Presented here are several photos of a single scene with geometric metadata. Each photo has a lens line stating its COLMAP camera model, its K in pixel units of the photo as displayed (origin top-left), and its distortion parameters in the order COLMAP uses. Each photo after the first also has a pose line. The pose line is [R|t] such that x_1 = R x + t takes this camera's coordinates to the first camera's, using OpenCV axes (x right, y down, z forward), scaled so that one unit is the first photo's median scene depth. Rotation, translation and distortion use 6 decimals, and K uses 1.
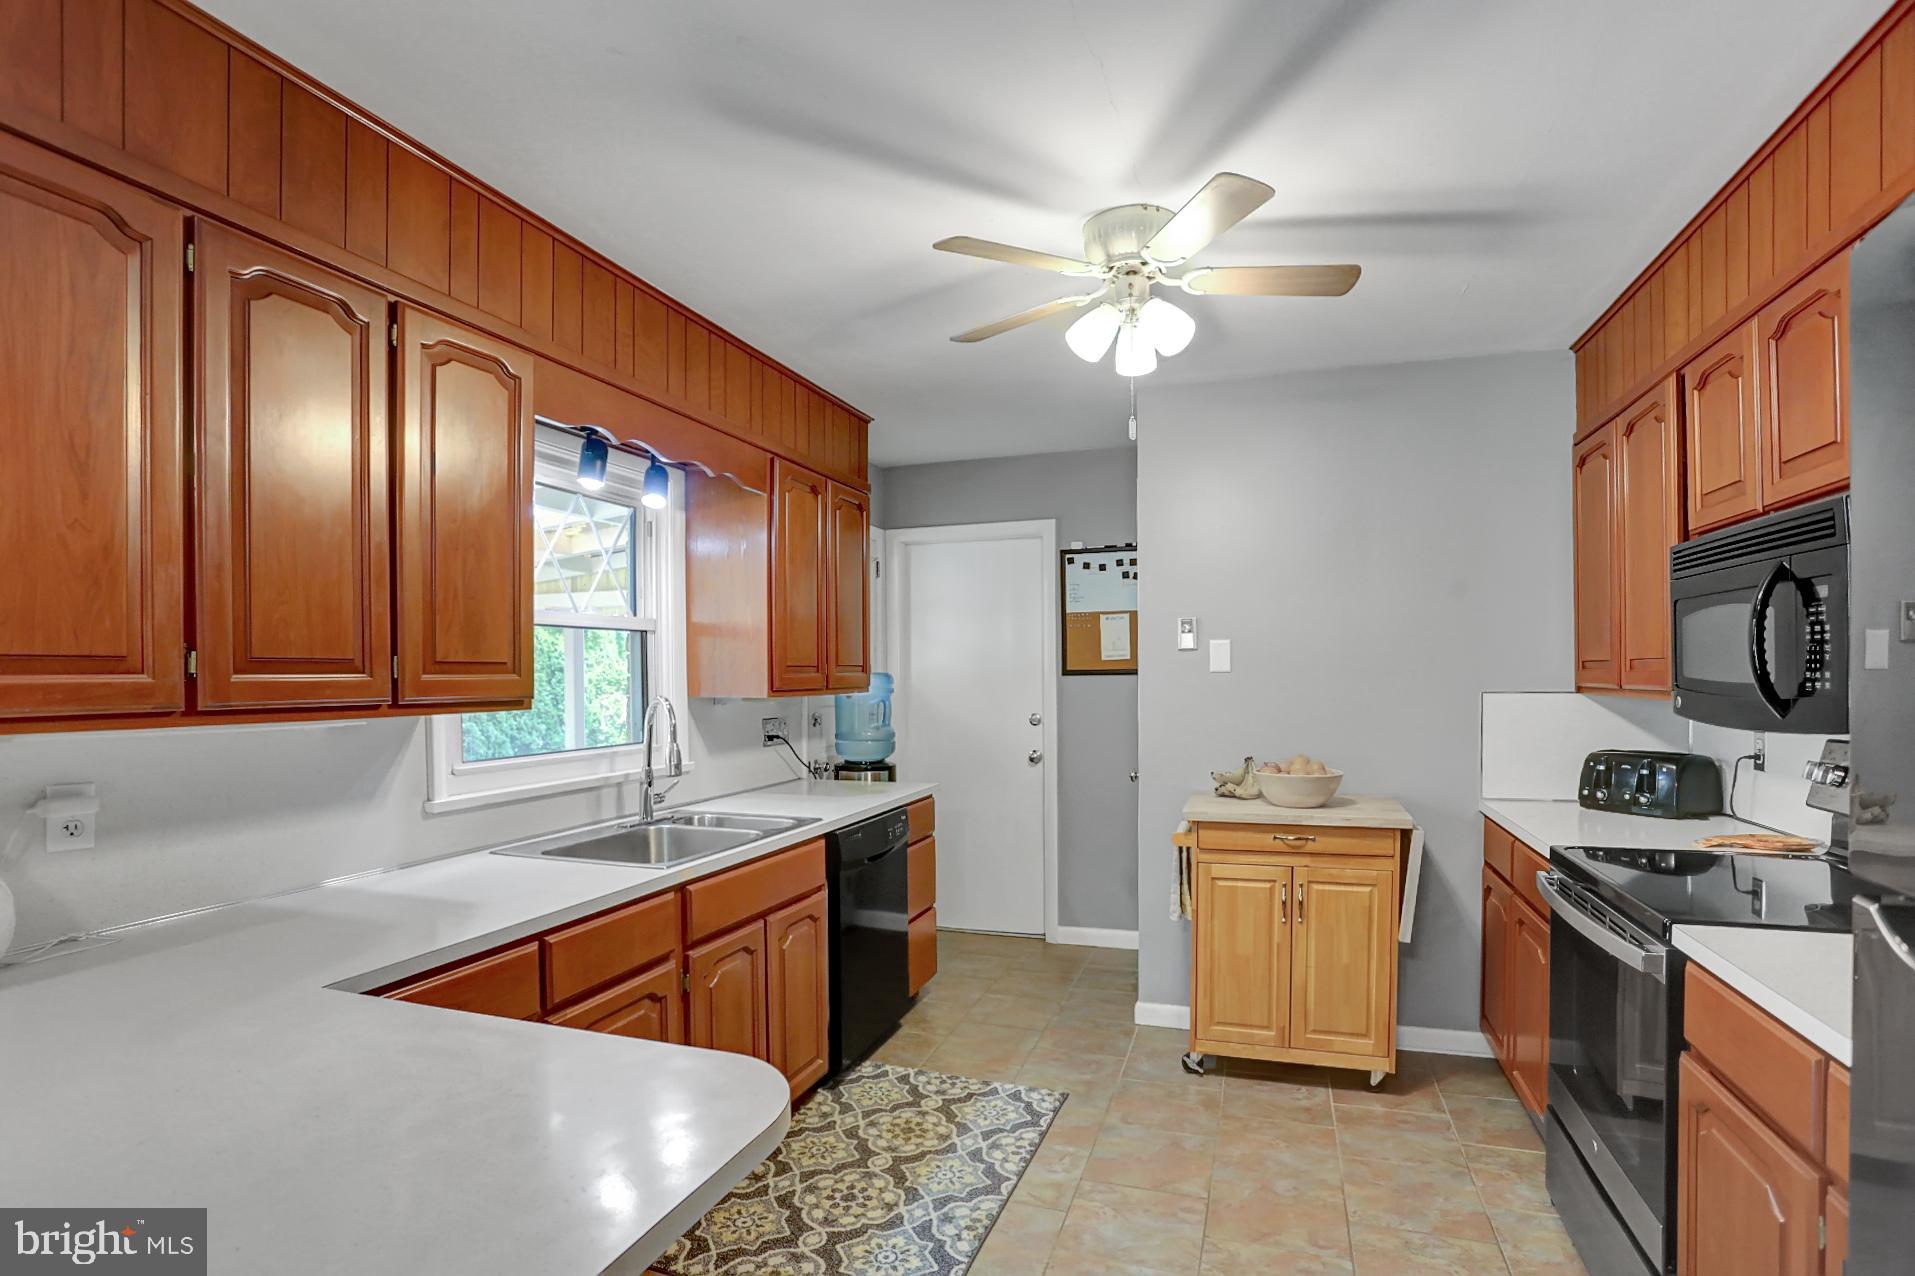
lens RADIAL K [[971.8, 0, 962.5], [0, 971.8, 672.9], [0, 0, 1]] dist [-0.049047, 0.010175]
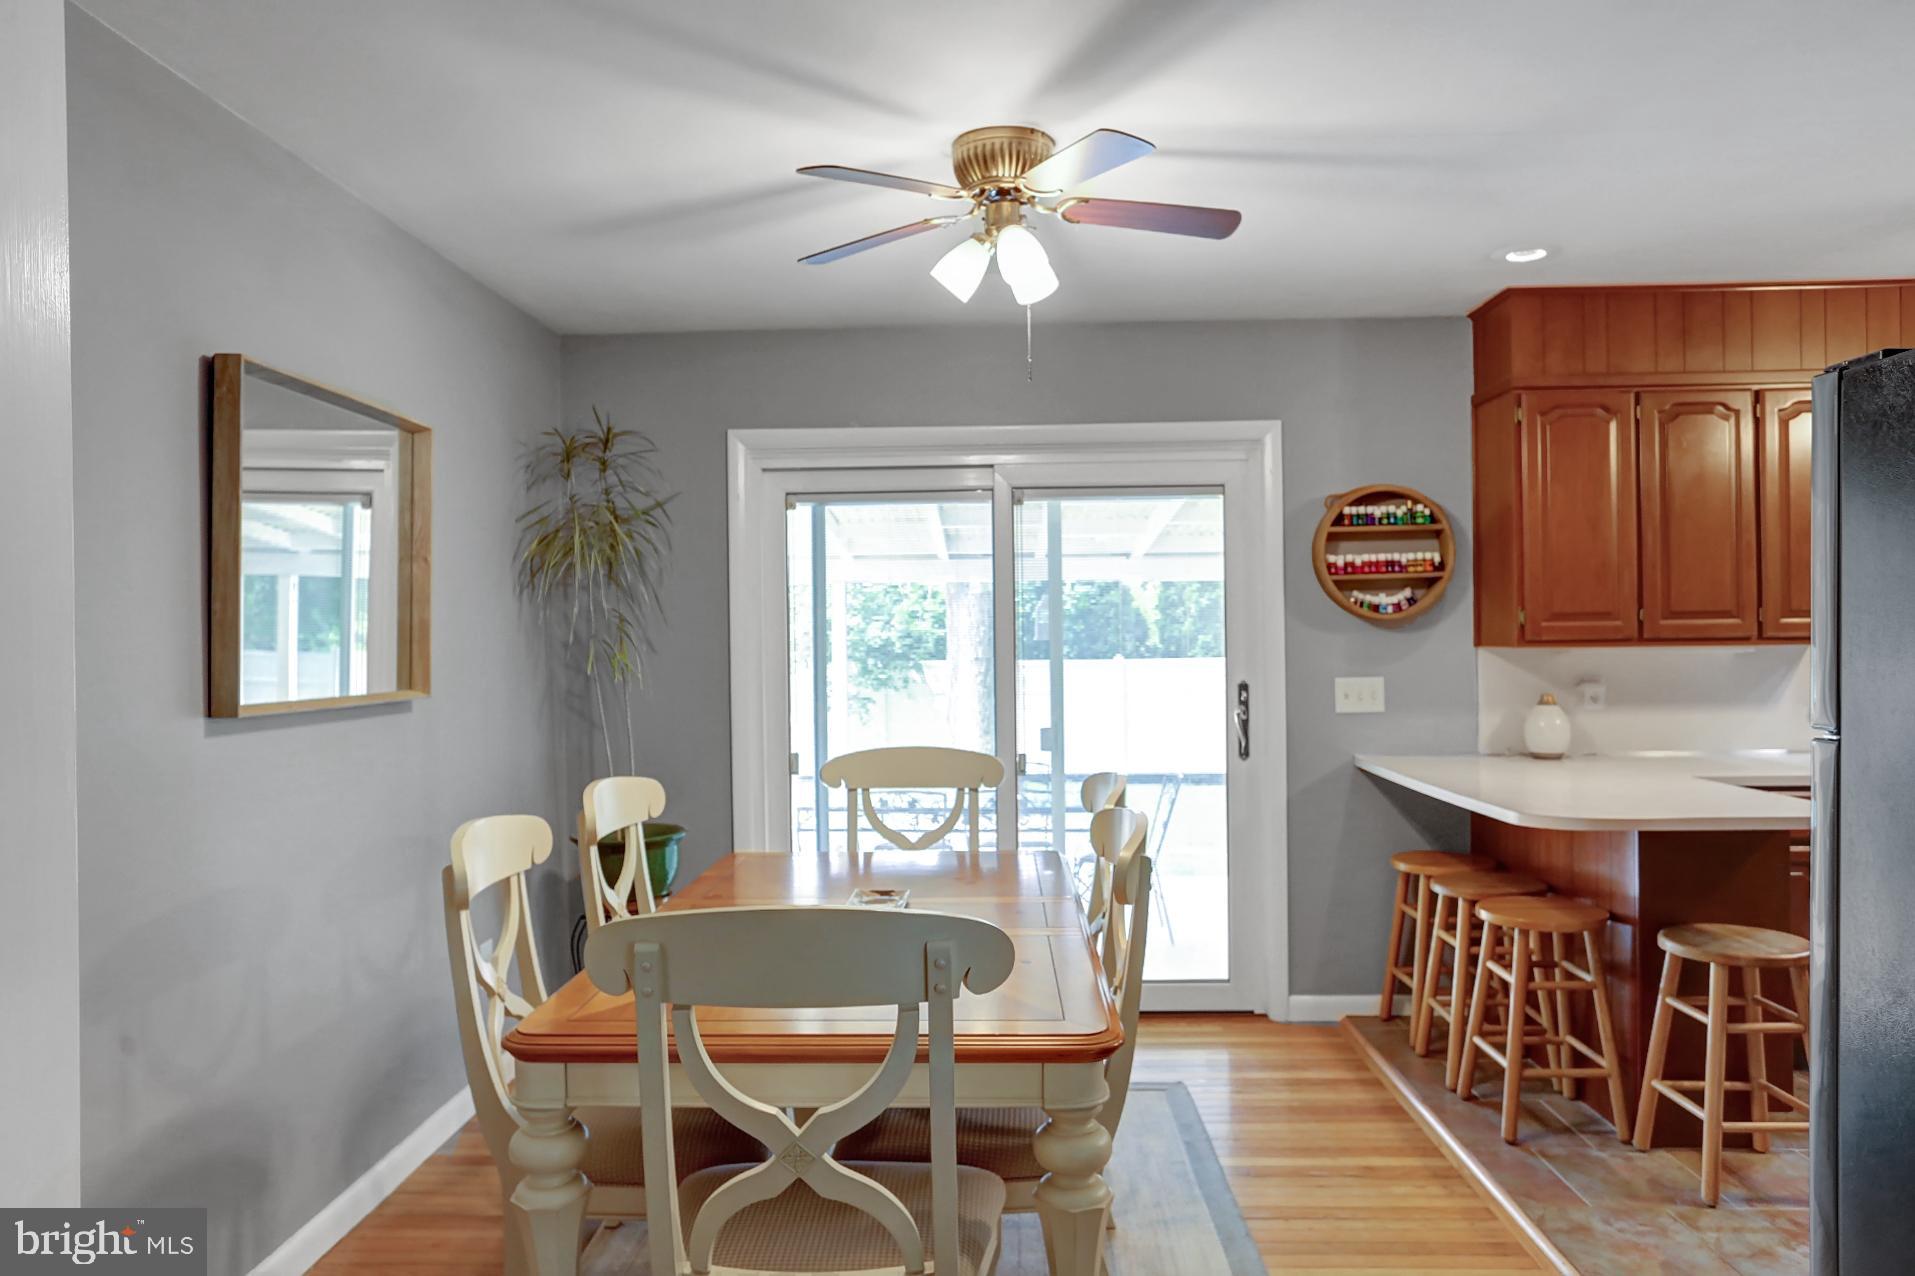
lens RADIAL K [[1323.6, 0, 957.5], [0, 1323.6, 638.0], [0, 0, 1]] dist [0.001164, 0.002523]
pose [[0.328879, 0.003344, -0.944366, 0.648956], [0.010100, 0.999924, 0.007058, 0.002064], [0.944318, -0.011860, 0.328820, -0.619525]]
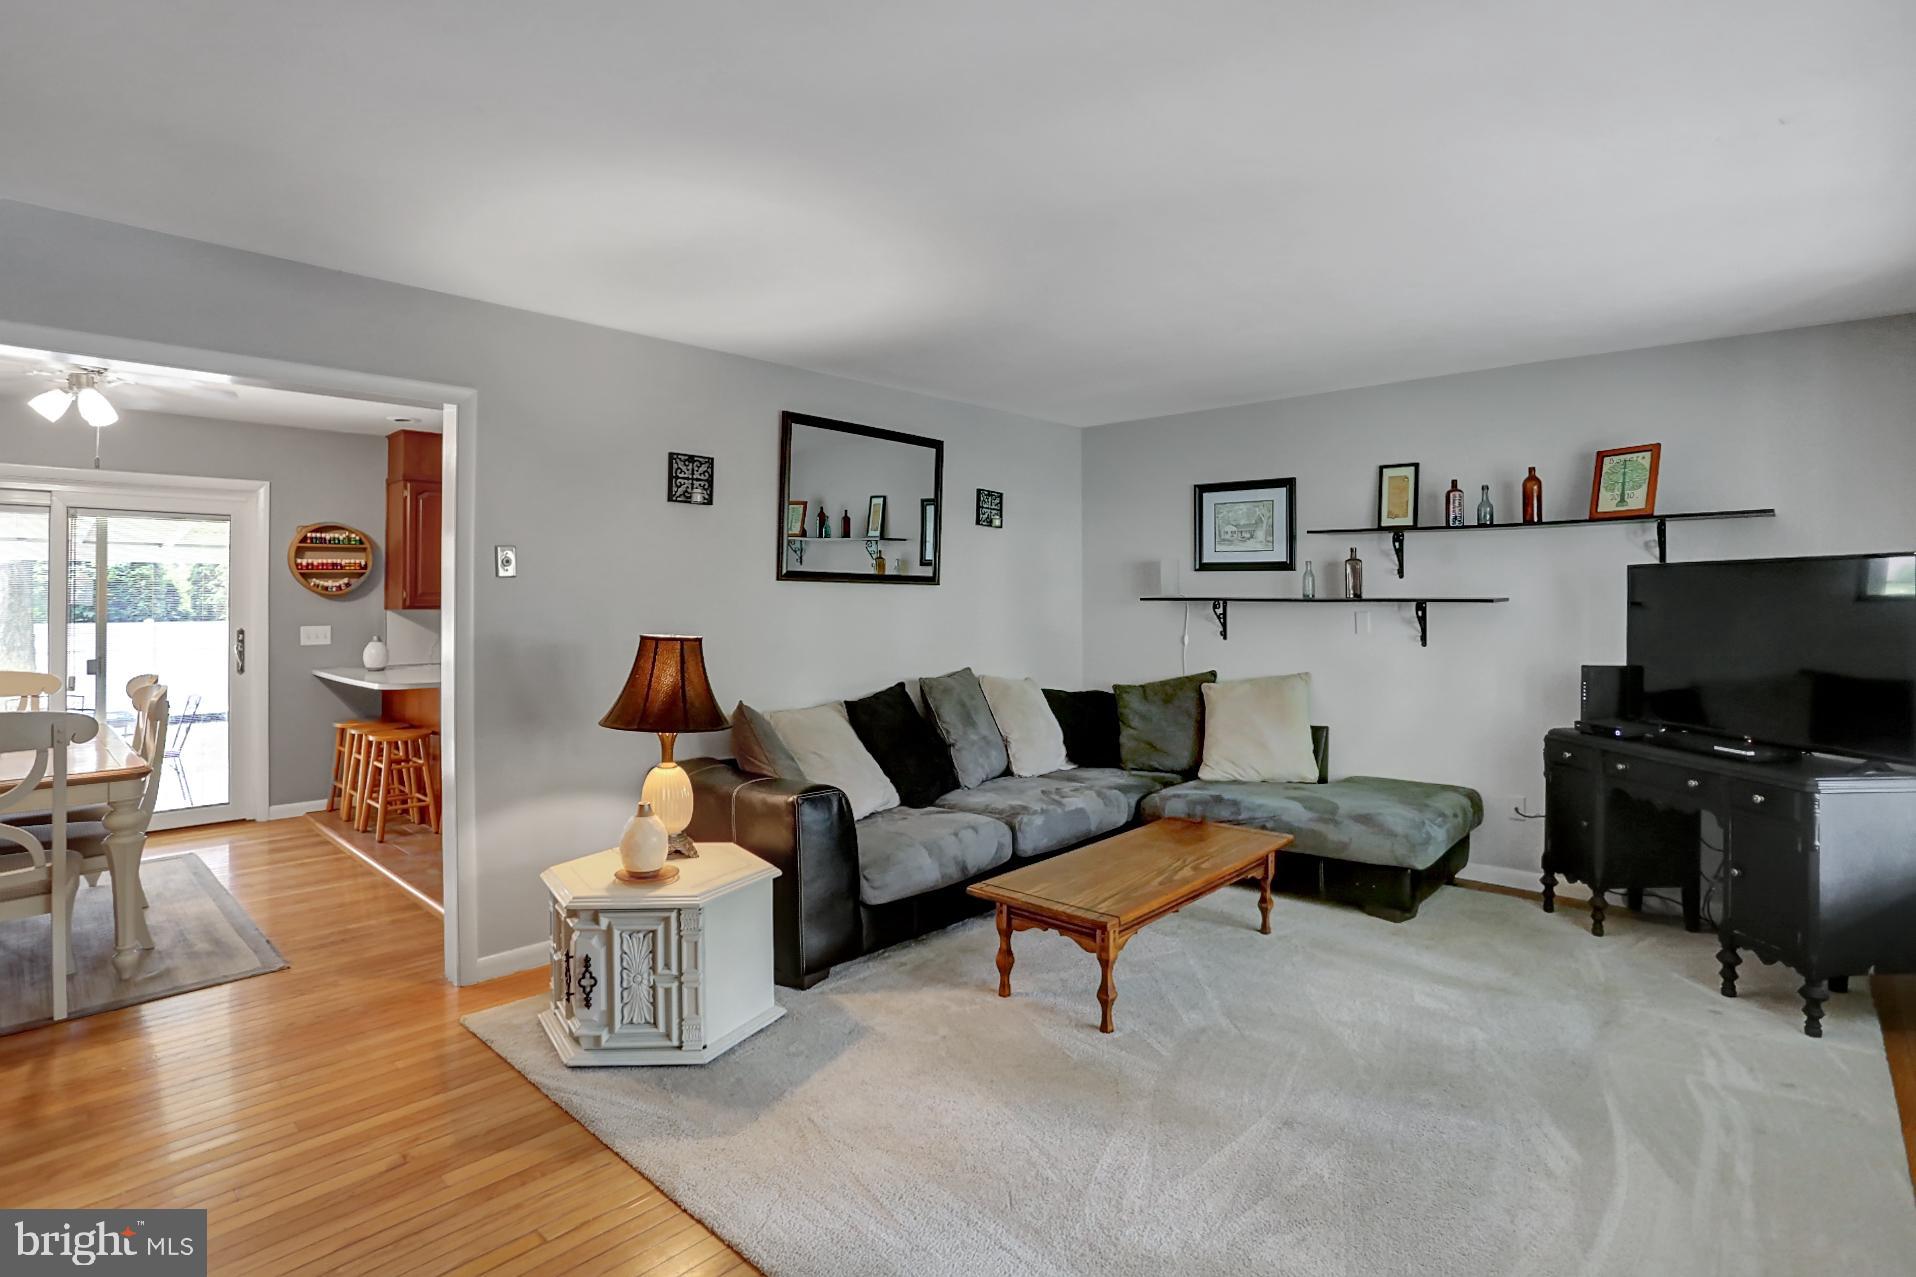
lens RADIAL K [[959.9, 0, 957.0], [0, 959.9, 588.8], [0, 0, 1]] dist [-0.074242, 0.031484]
pose [[0.922987, -0.000266, -0.384832, 1.326482], [-0.003897, 0.999942, -0.010037, -0.000620], [0.384812, 0.010764, 0.922932, -0.957616]]
